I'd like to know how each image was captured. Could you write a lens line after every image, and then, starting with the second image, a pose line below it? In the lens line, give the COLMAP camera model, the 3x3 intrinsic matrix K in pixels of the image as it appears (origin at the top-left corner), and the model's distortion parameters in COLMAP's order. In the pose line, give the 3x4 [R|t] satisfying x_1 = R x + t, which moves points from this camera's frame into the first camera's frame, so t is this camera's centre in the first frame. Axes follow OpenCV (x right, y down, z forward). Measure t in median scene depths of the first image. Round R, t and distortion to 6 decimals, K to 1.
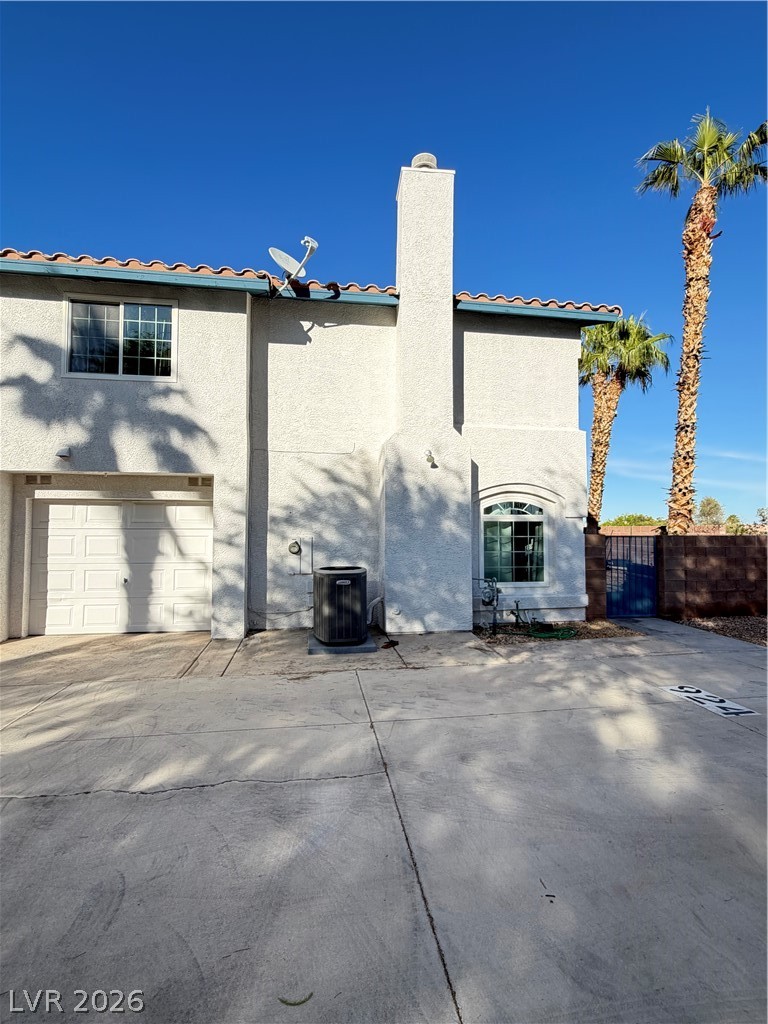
lens RADIAL K [[475.8, 0, 384.0], [0, 475.8, 512.0], [0, 0, 1]] dist [0.000027, 0.000294]
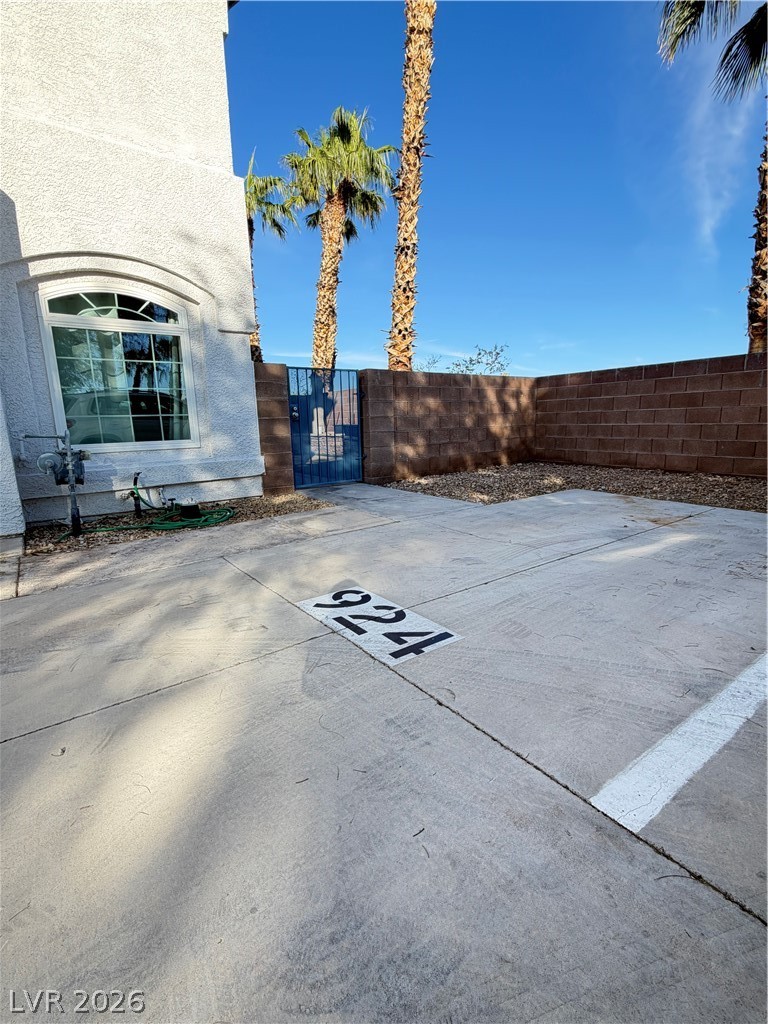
lens RADIAL K [[475.8, 0, 384.0], [0, 475.8, 512.0], [0, 0, 1]] dist [0.000027, 0.000294]
pose [[0.886161, -0.112091, 0.449615, 0.193250], [0.010010, 0.974705, 0.223271, 0.073880], [-0.463269, -0.193353, 0.864868, 0.240481]]
